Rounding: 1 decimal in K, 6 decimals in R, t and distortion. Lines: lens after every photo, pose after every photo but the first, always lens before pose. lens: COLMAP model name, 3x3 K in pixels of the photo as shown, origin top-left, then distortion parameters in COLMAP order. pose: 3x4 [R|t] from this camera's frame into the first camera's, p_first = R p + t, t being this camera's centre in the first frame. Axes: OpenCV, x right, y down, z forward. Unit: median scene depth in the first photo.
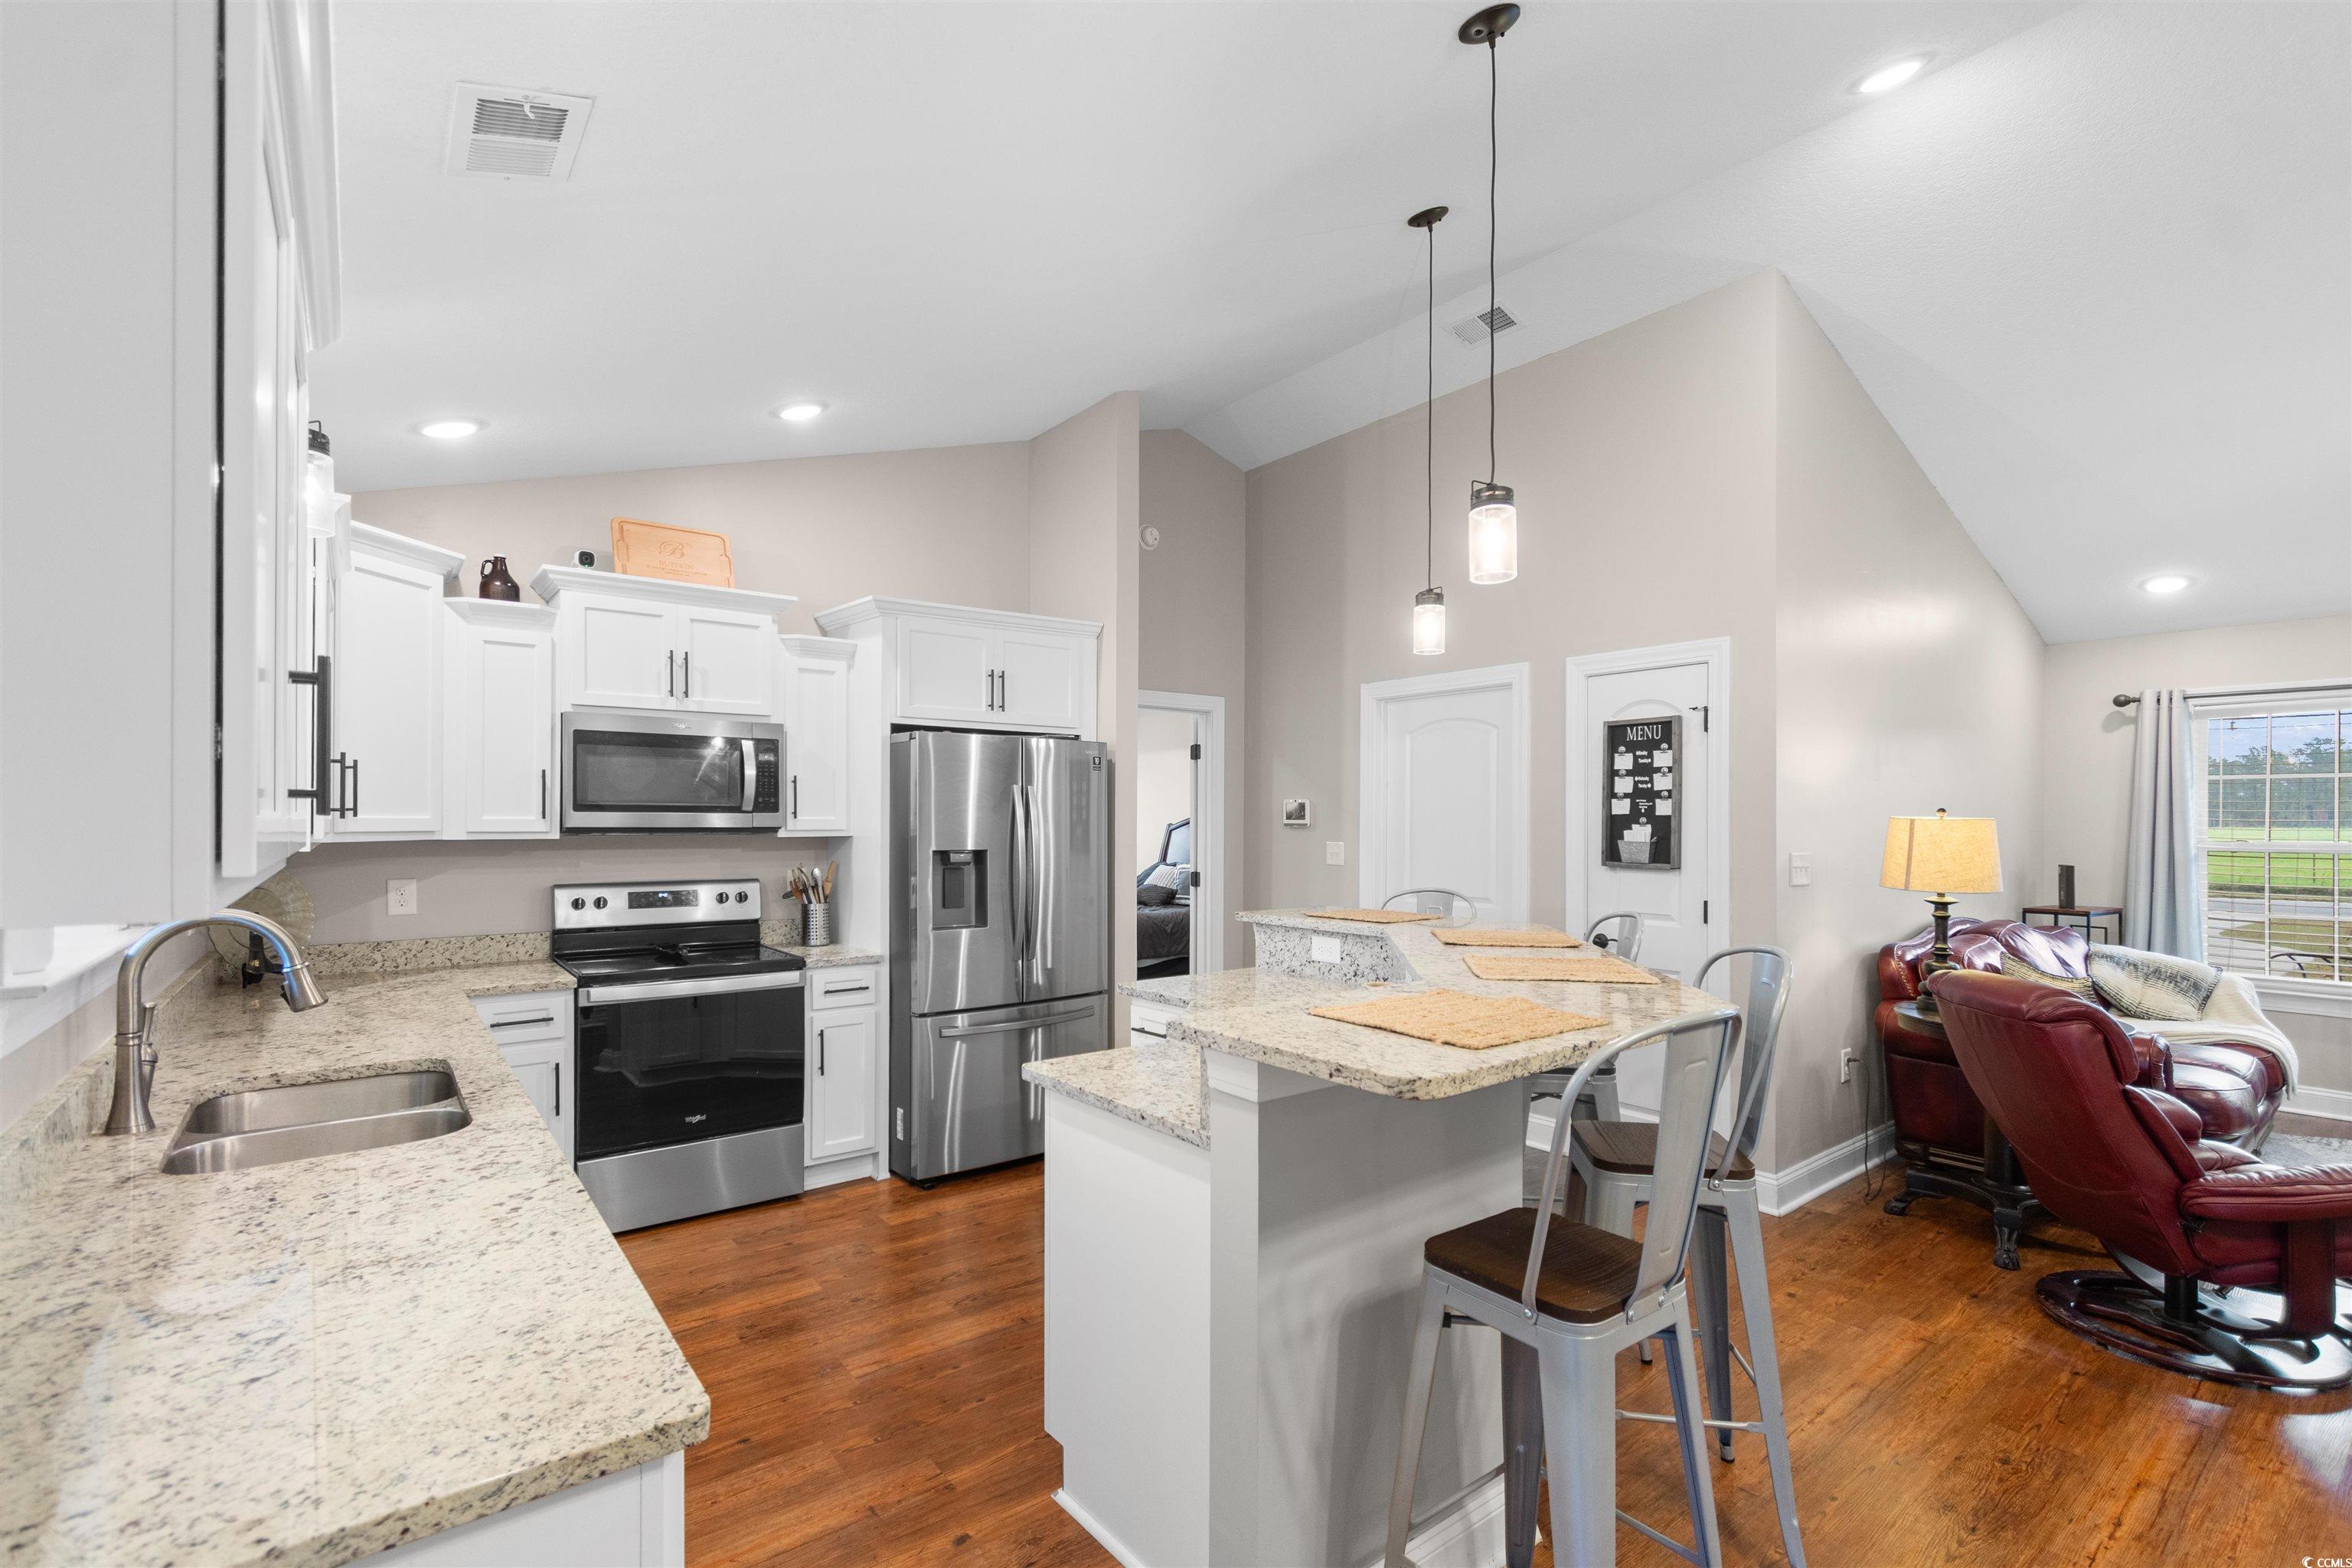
lens RADIAL K [[1049.0, 0, 1176.2], [0, 1049.0, 819.7], [0, 0, 1]] dist [0.003436, -0.001238]
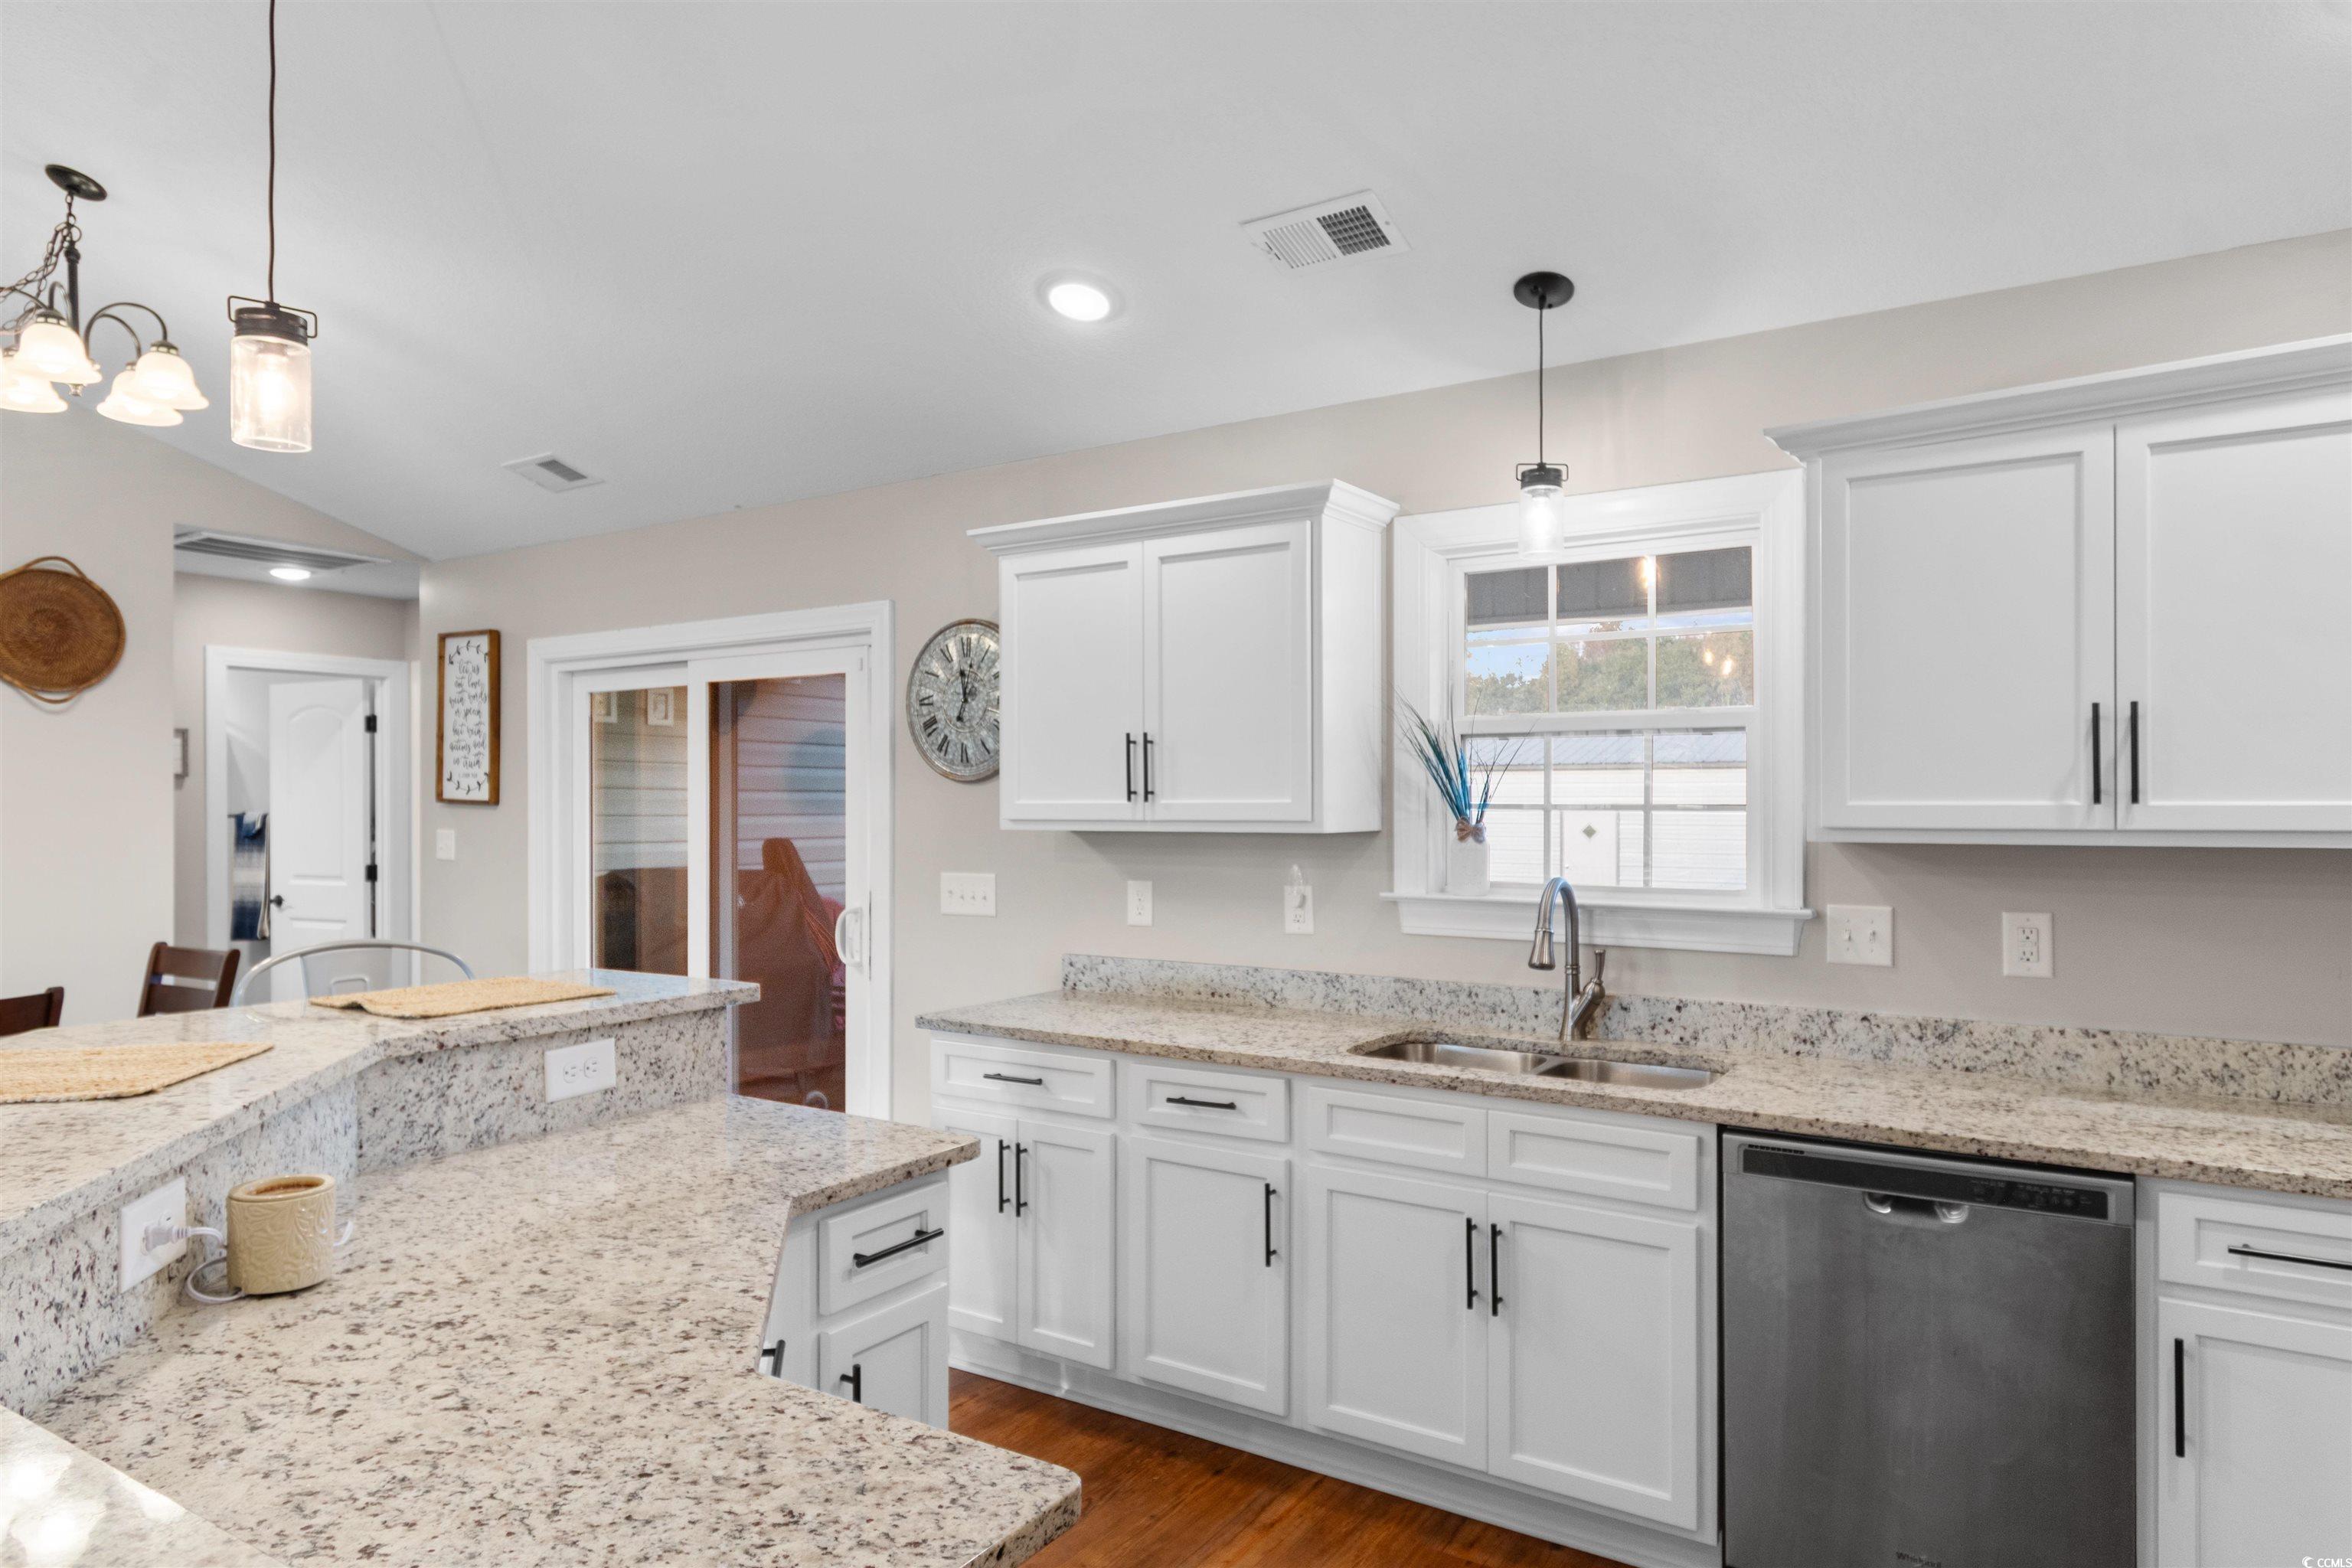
lens RADIAL K [[1399.7, 0, 1176.8], [0, 1399.7, 803.7], [0, 0, 1]] dist [0.007012, -0.004714]
pose [[-0.945443, -0.001486, -0.325784, 0.024471], [-0.001559, 0.999999, -0.000035, -0.000316], [0.325784, 0.000475, -0.945444, 1.117422]]
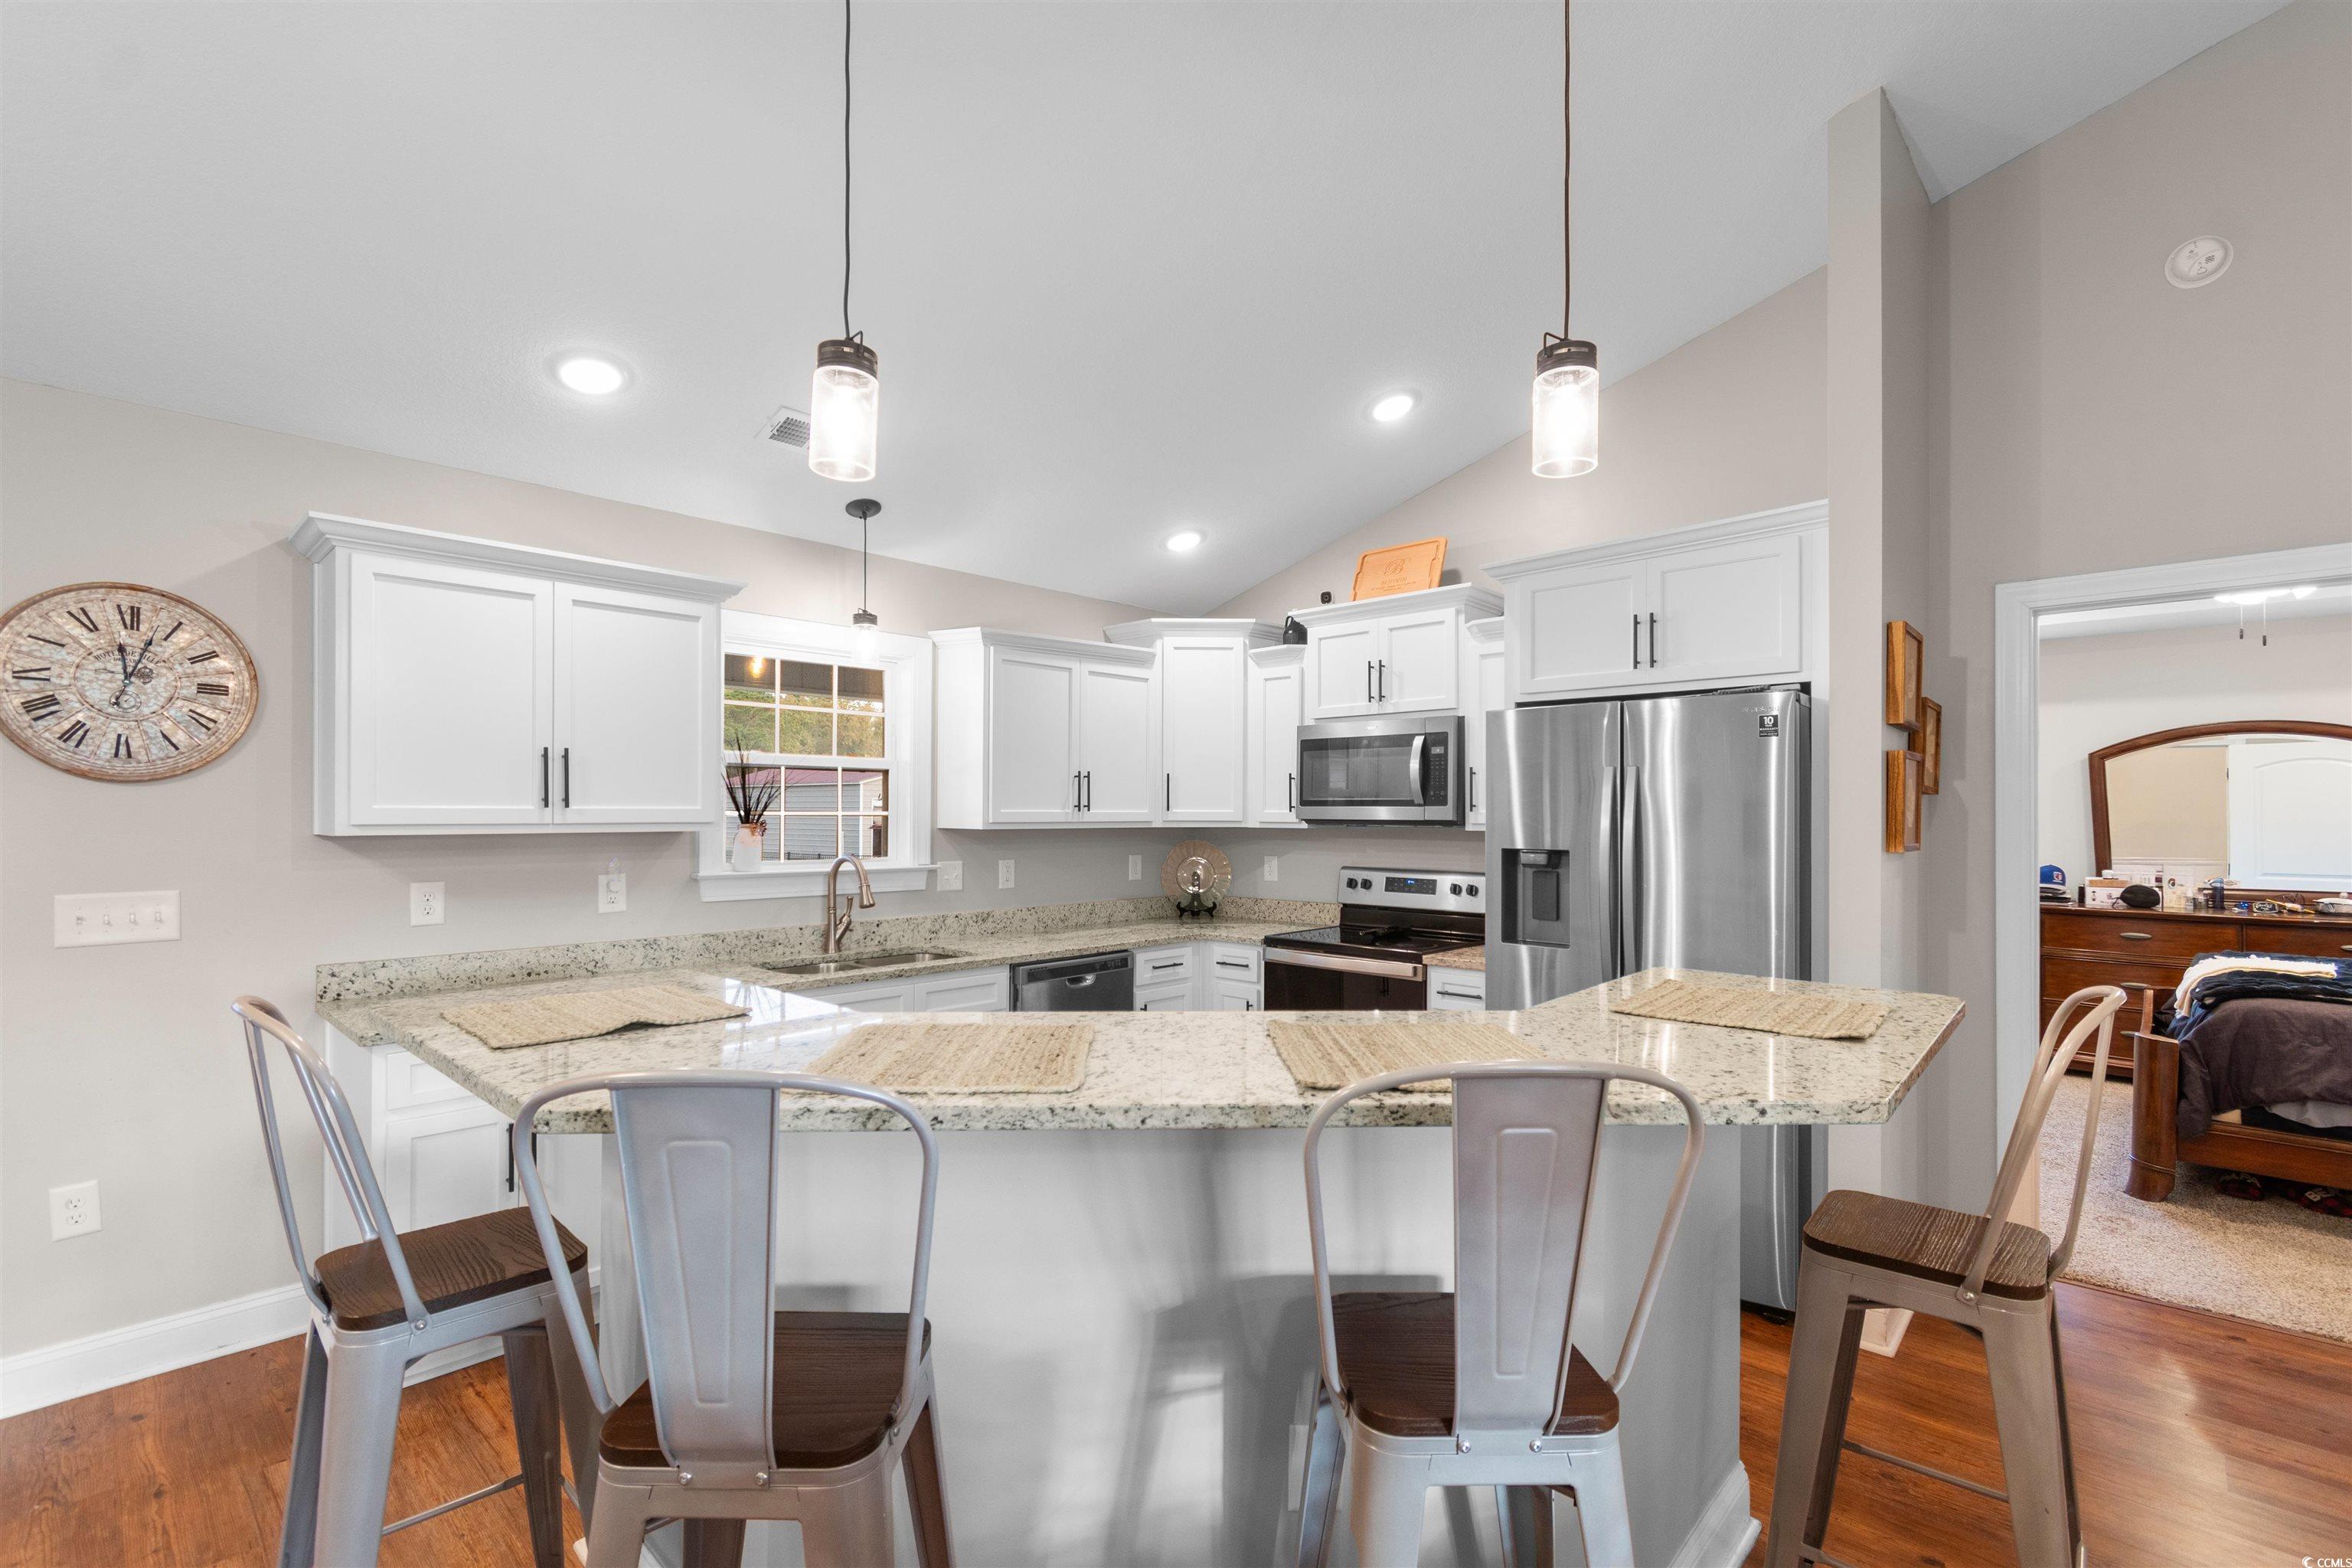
lens RADIAL K [[1043.7, 0, 1171.9], [0, 1043.7, 803.9], [0, 0, 1]] dist [0.005118, -0.001083]
pose [[0.149893, -0.010691, -0.988644, 0.570788], [-0.002127, 0.999936, -0.011135, 0.003423], [0.988700, 0.003772, 0.149861, 0.611155]]
